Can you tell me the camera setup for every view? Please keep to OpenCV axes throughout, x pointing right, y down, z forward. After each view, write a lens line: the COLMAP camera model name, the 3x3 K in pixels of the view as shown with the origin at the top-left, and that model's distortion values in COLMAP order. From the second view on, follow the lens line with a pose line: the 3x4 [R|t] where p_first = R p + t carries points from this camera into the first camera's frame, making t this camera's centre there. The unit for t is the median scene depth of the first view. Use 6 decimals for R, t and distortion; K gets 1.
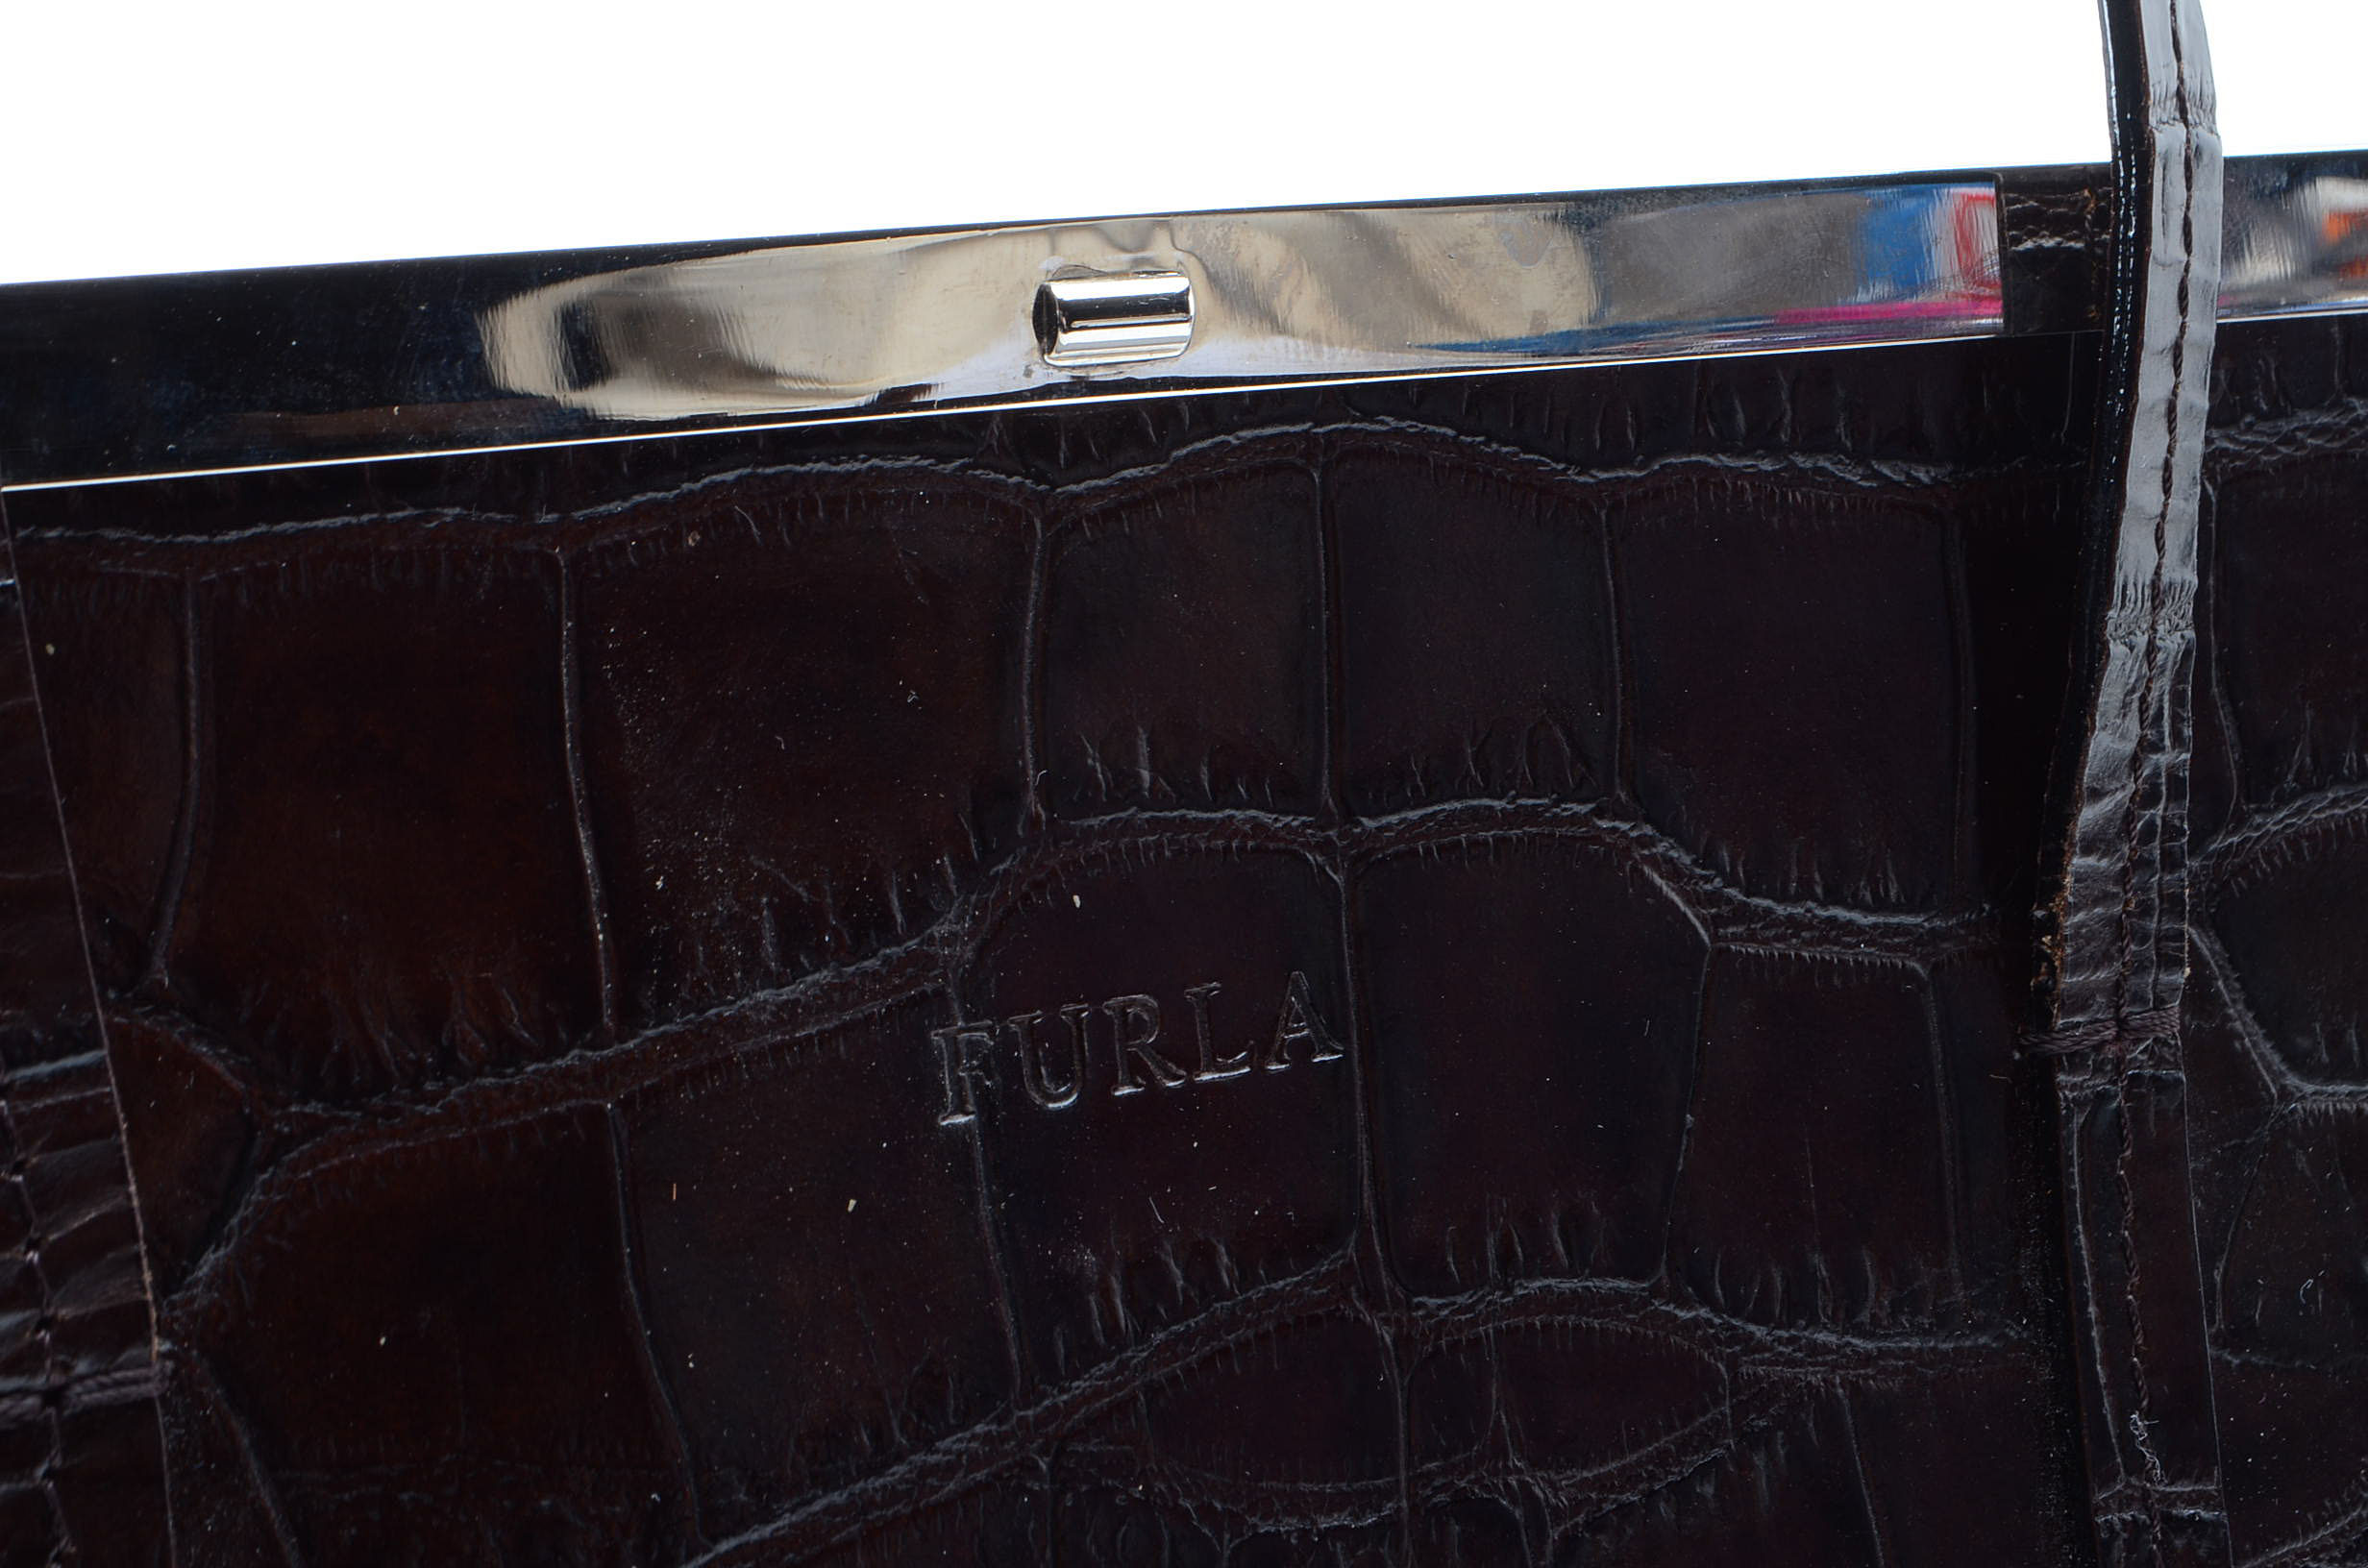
lens RADIAL K [[4959.7, 0, 1184.0], [0, 4959.7, 784.0], [0, 0, 1]] dist [0.022328, 0.020166]
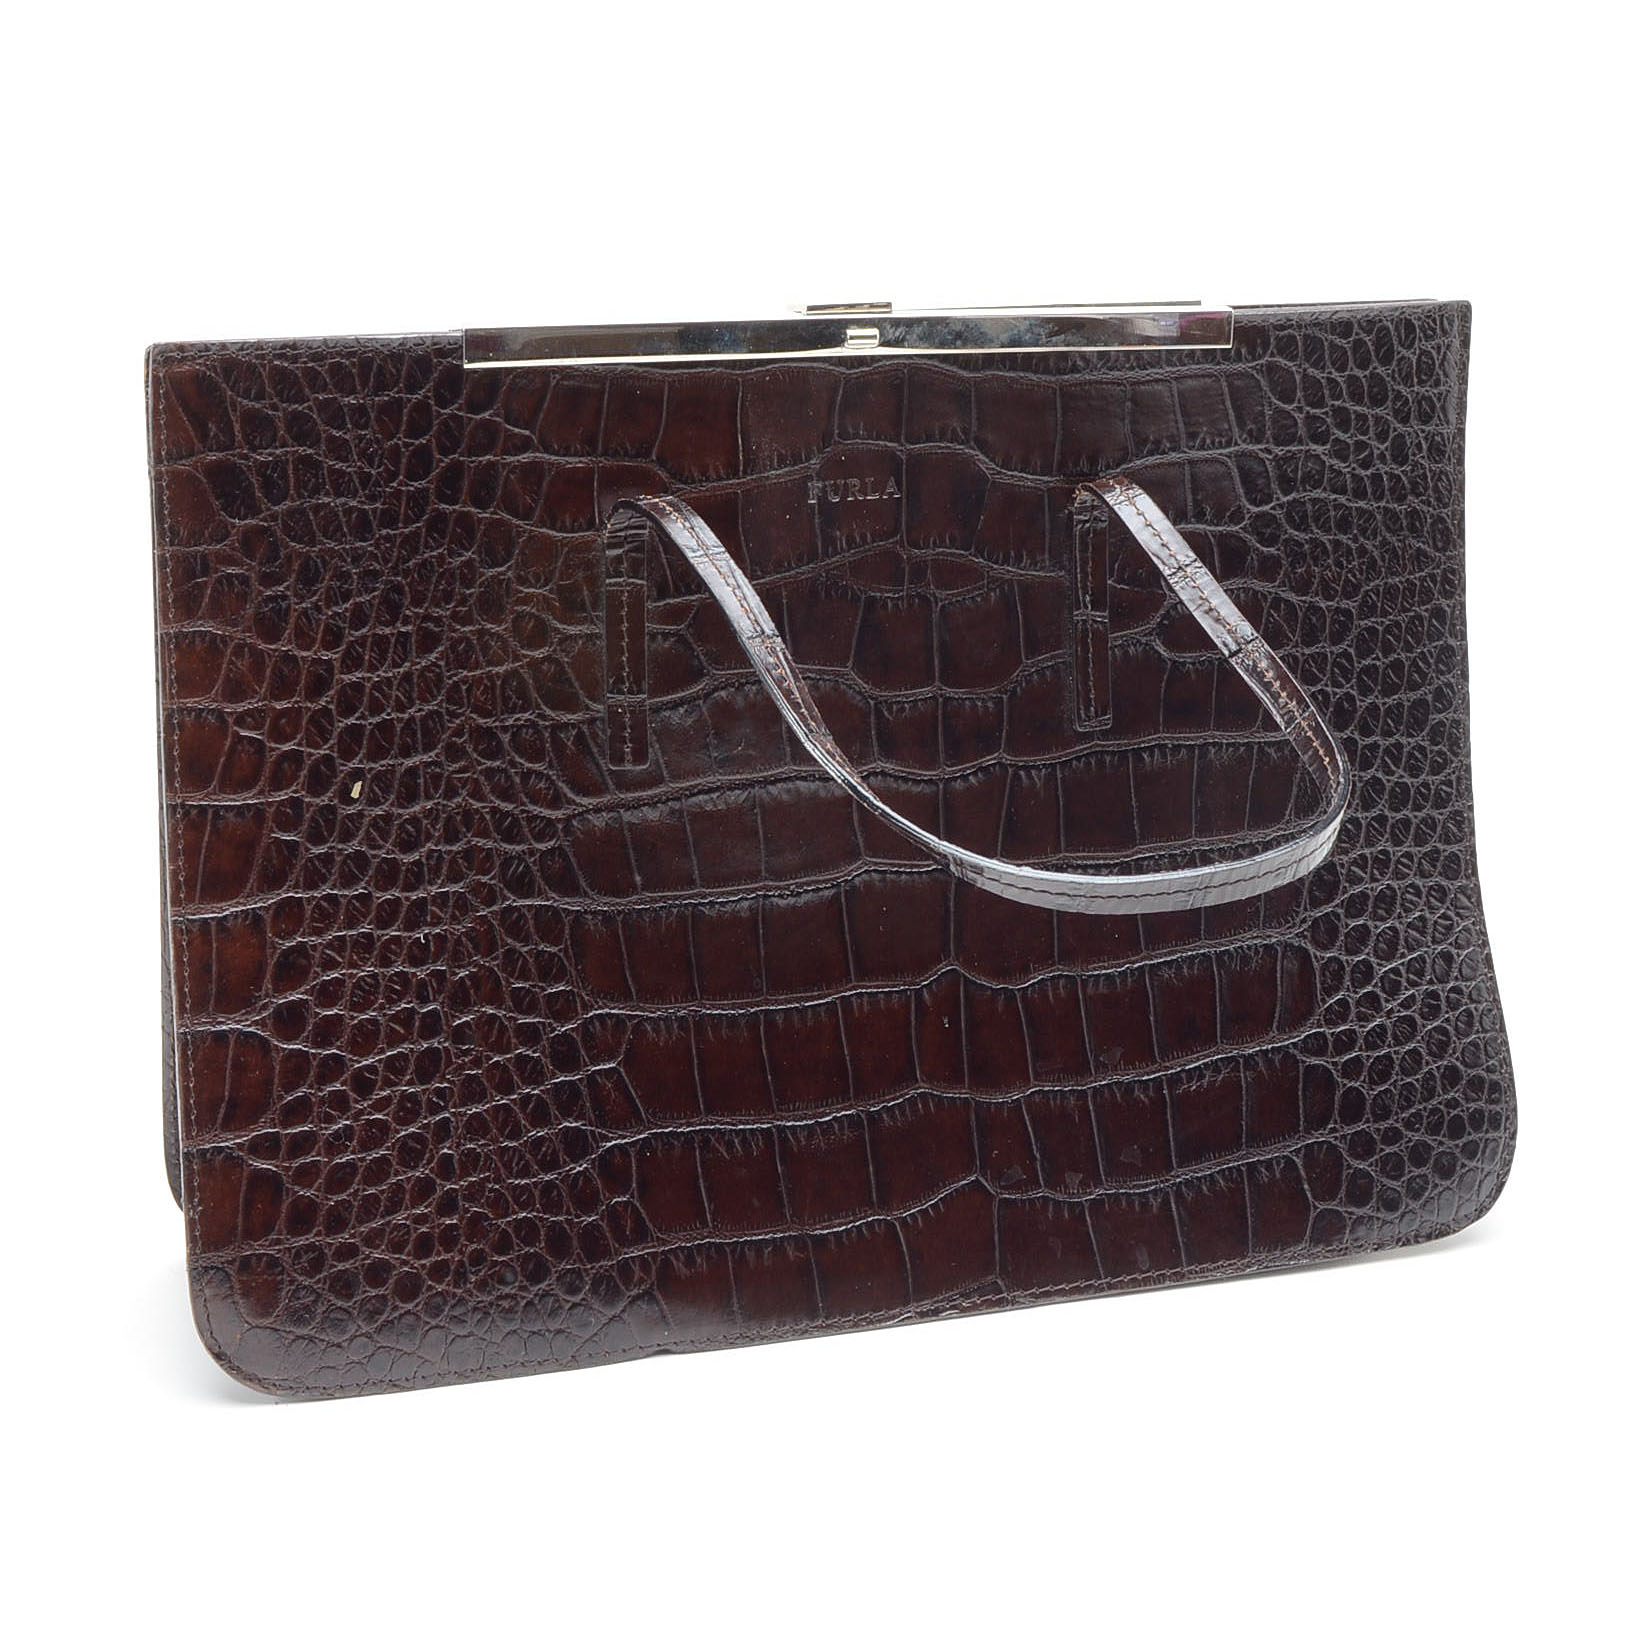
lens RADIAL K [[2452.8, 0, 816.0], [0, 2452.8, 816.0], [0, 0, 1]] dist [-0.003310, 0.042561]
pose [[0.984432, 0.139197, -0.107319, 0.240997], [-0.109257, 0.962909, 0.246717, -0.212950], [0.137680, -0.231151, 0.963127, -1.278687]]
